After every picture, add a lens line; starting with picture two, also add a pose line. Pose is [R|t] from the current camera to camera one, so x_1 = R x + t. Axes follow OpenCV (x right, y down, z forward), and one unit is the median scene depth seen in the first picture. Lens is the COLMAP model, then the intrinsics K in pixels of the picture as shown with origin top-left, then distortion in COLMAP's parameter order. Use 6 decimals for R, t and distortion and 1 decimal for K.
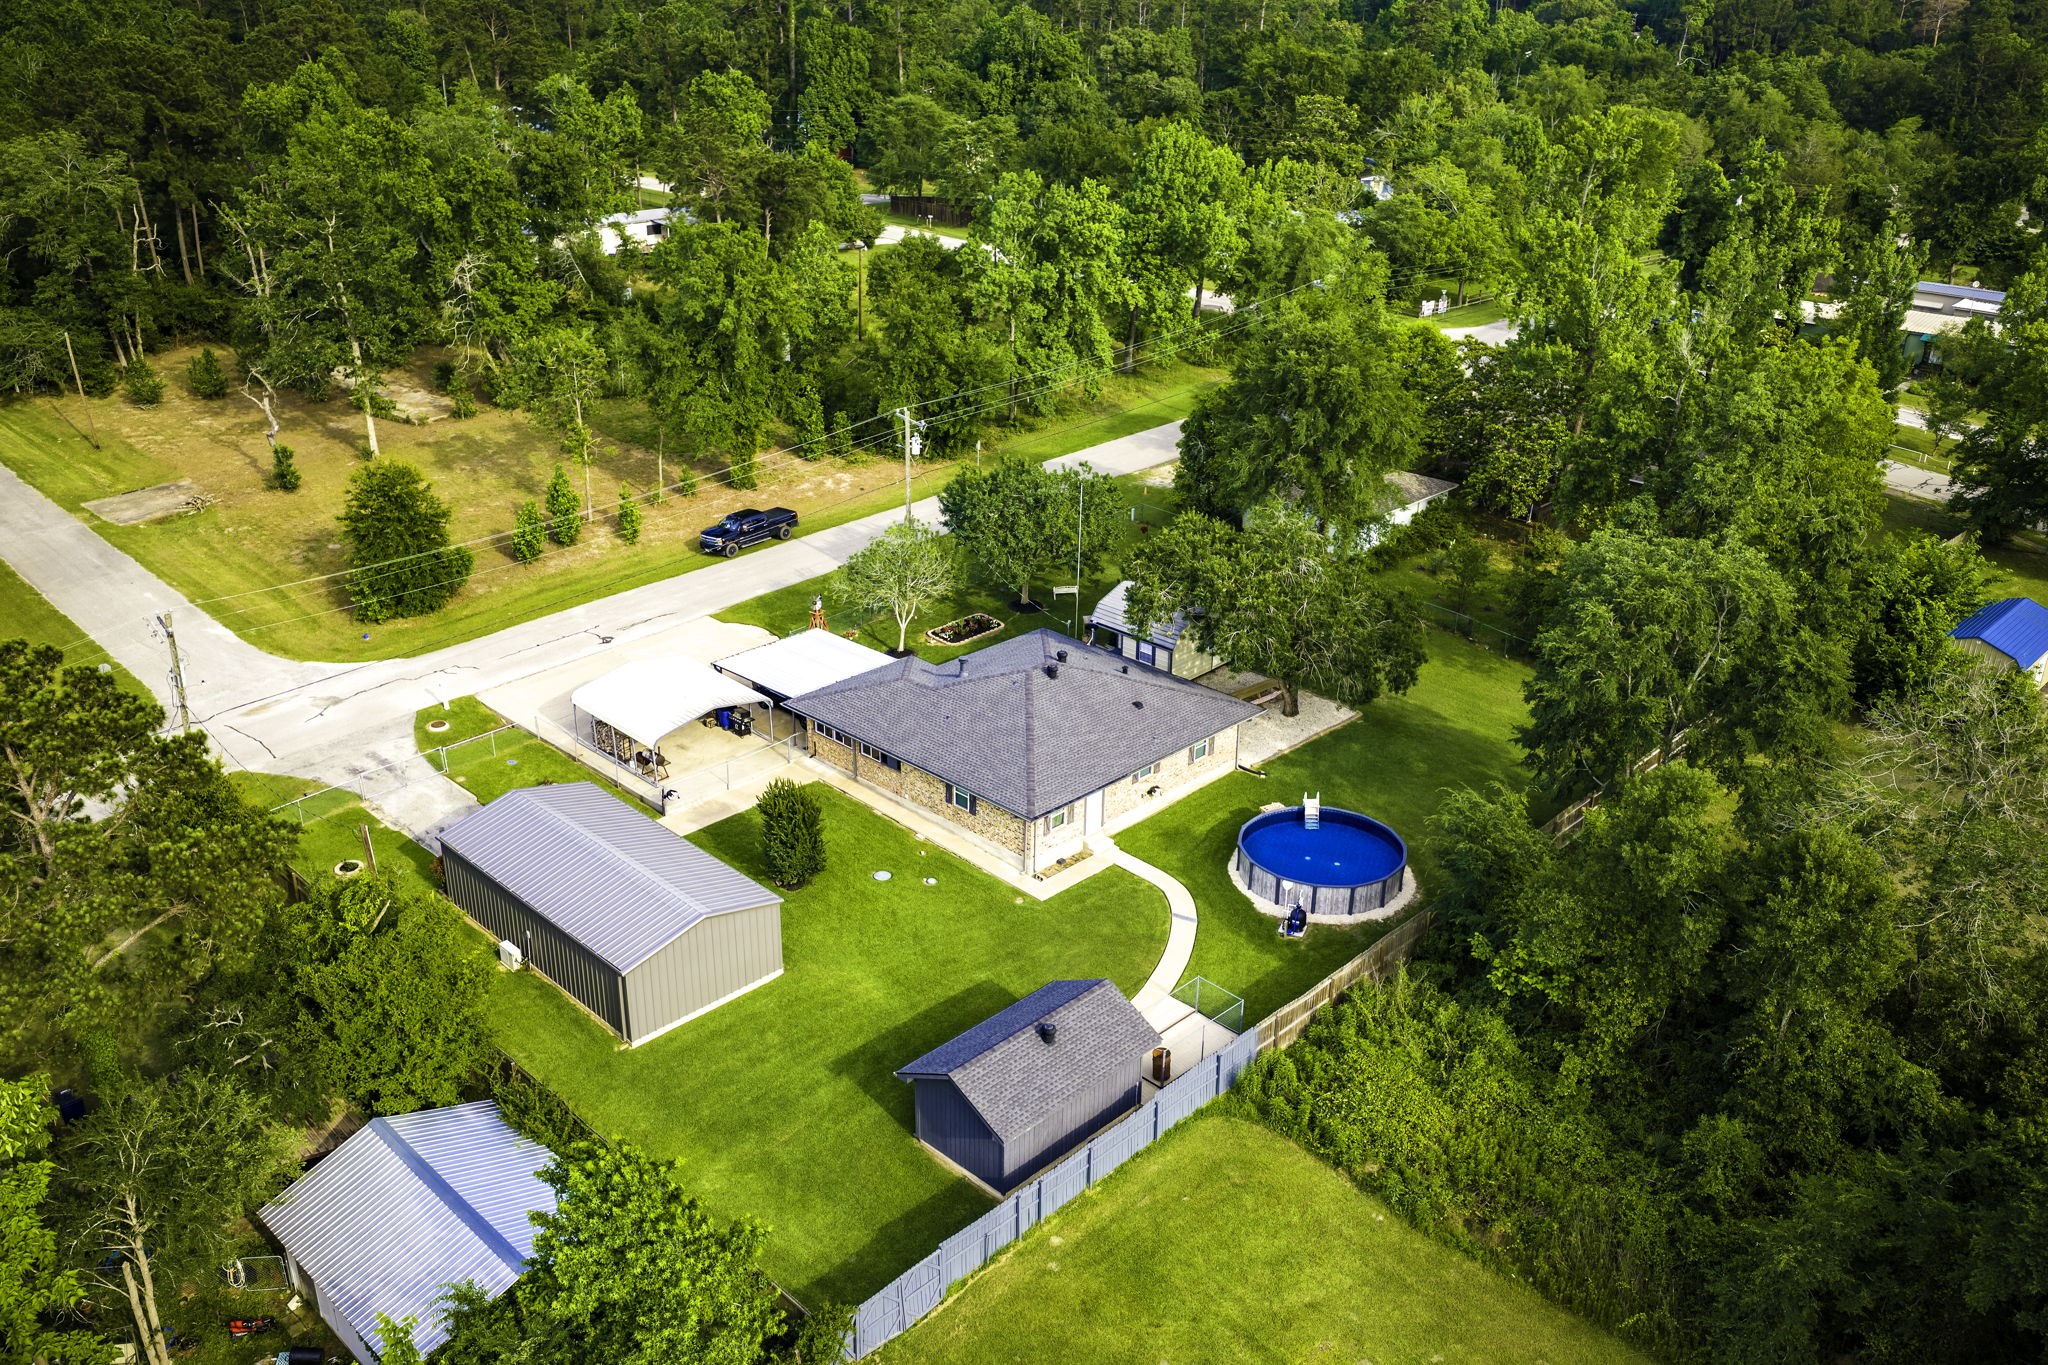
lens RADIAL K [[1697.6, 0, 1032.5], [0, 1697.6, 684.3], [0, 0, 1]] dist [0.012615, -0.016486]
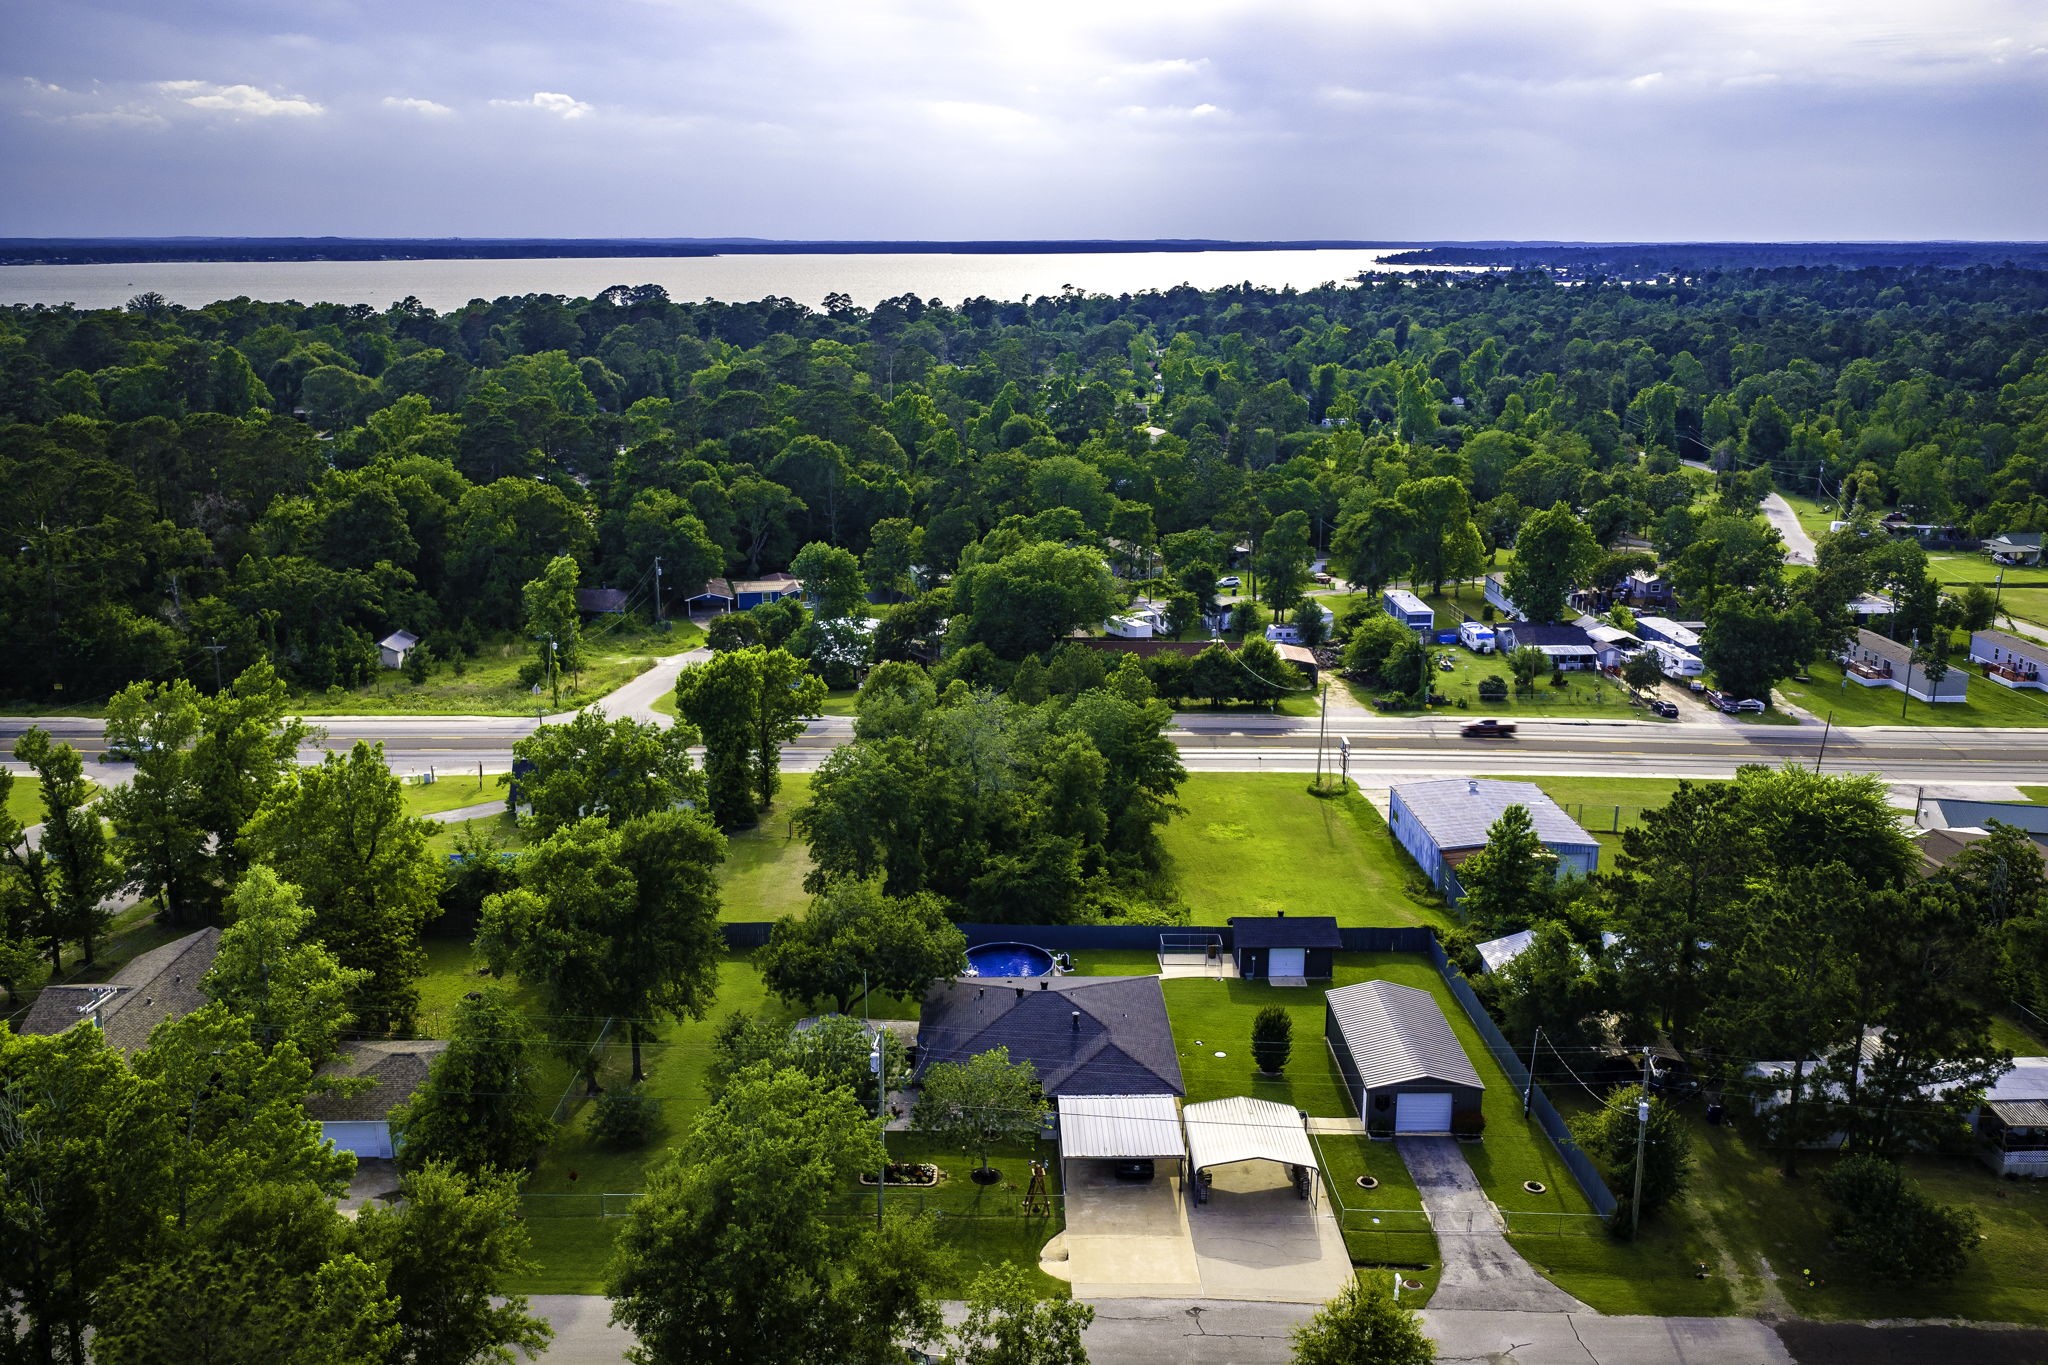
lens RADIAL K [[1697.6, 0, 1026.1], [0, 1697.6, 685.7], [0, 0, 1]] dist [0.012615, -0.016486]
pose [[-0.707553, -0.201072, 0.677450, -0.636736], [0.270297, 0.808756, 0.522353, -0.684213], [-0.652923, 0.552706, -0.517888, 1.171271]]
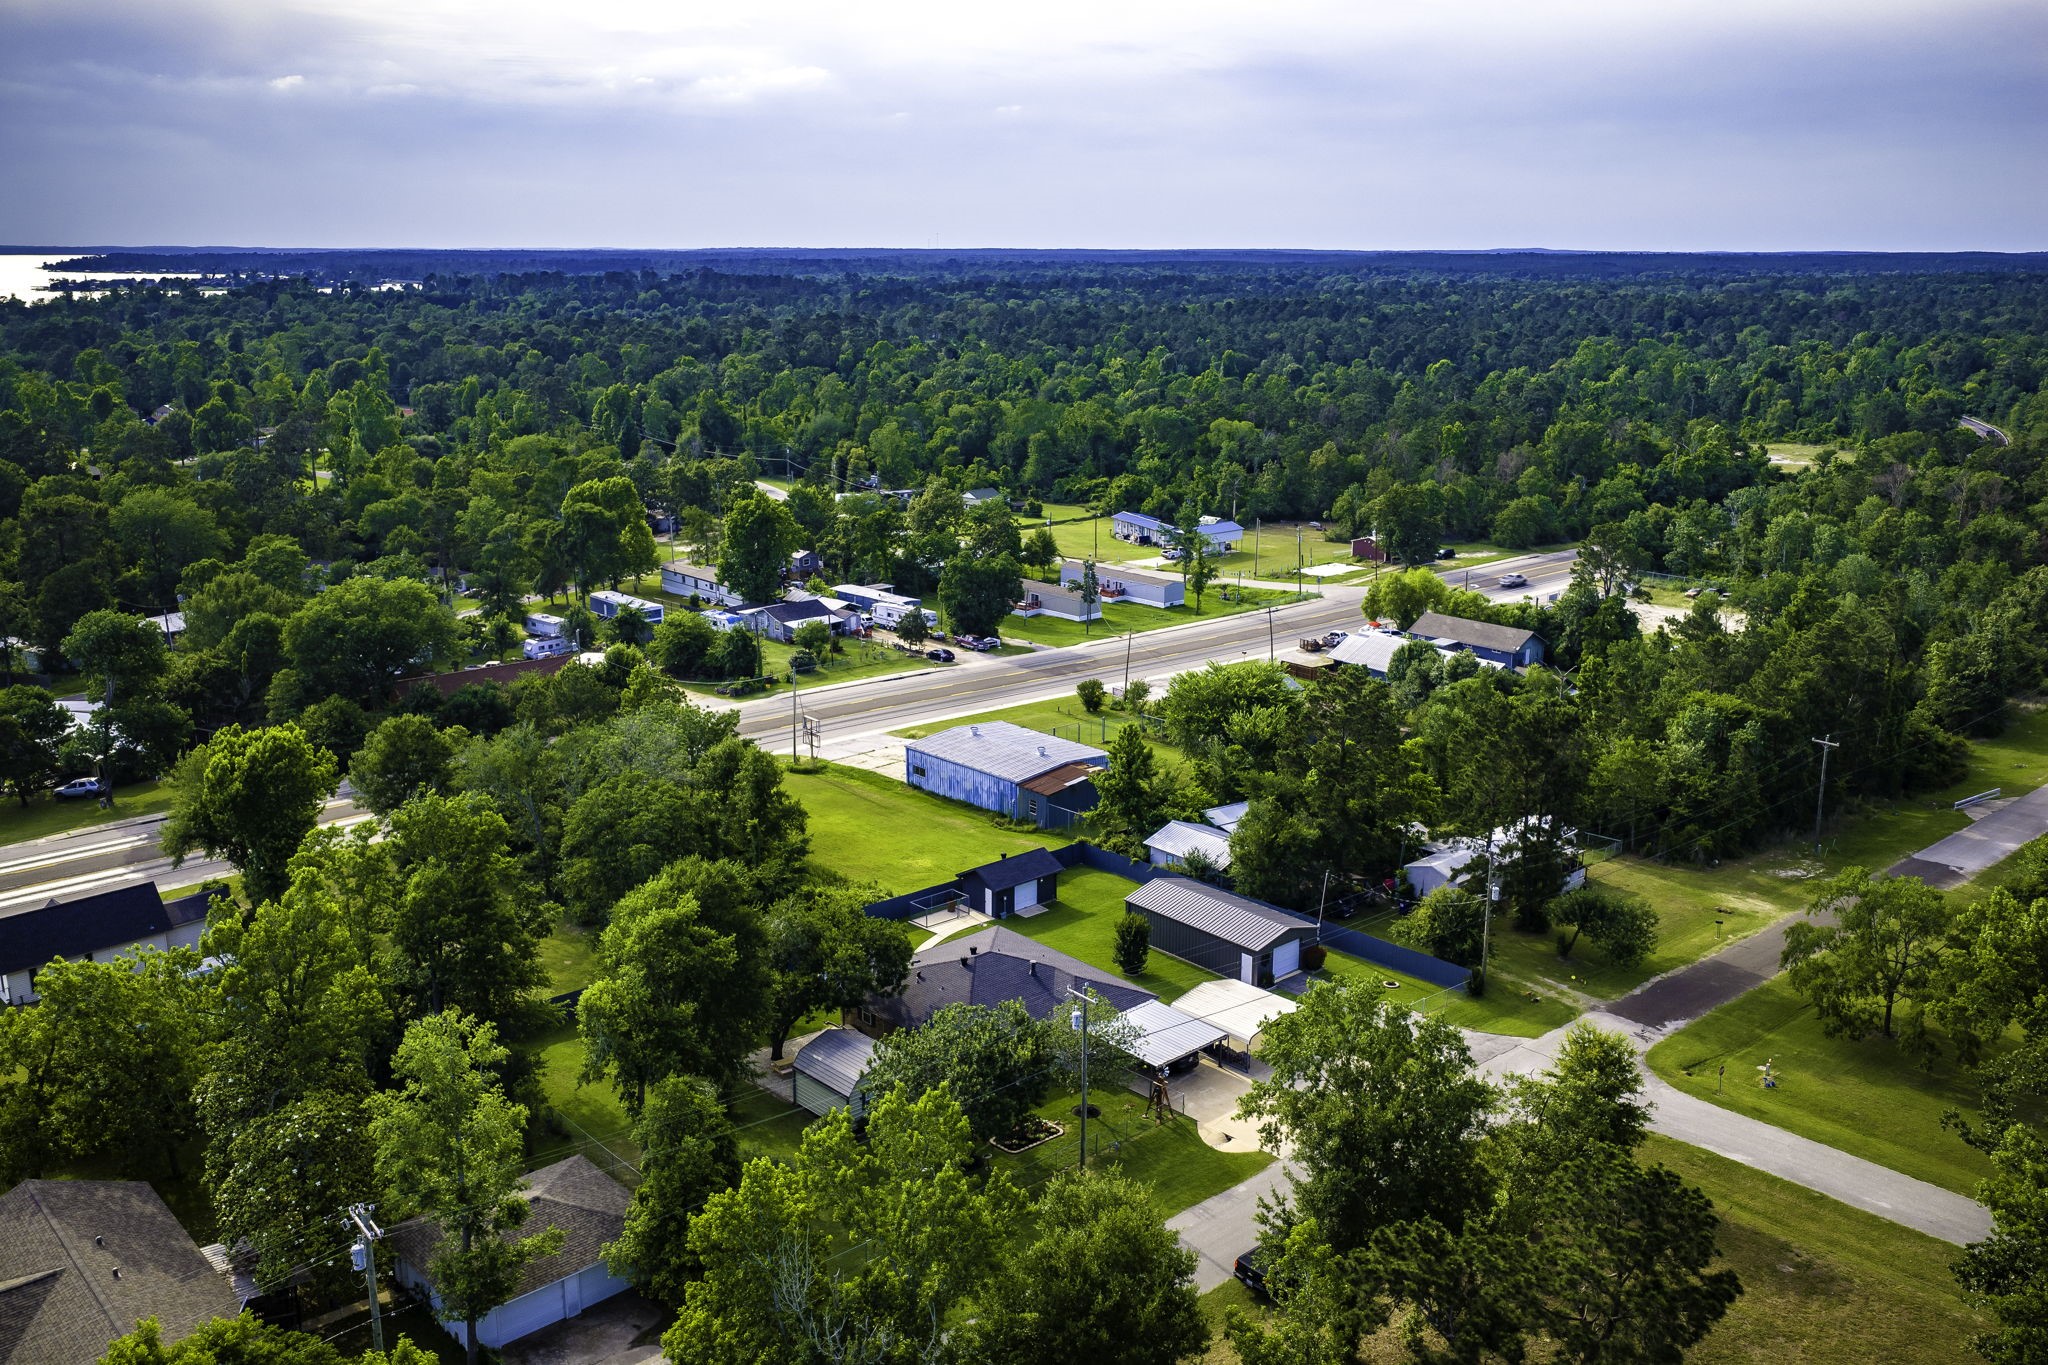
lens RADIAL K [[1697.6, 0, 1036.4], [0, 1697.6, 697.4], [0, 0, 1]] dist [0.012615, -0.016486]
pose [[-0.997942, -0.041821, 0.048613, -0.077736], [-0.002417, 0.782068, 0.623189, -0.801767], [-0.064081, 0.621789, -0.780559, 1.474898]]
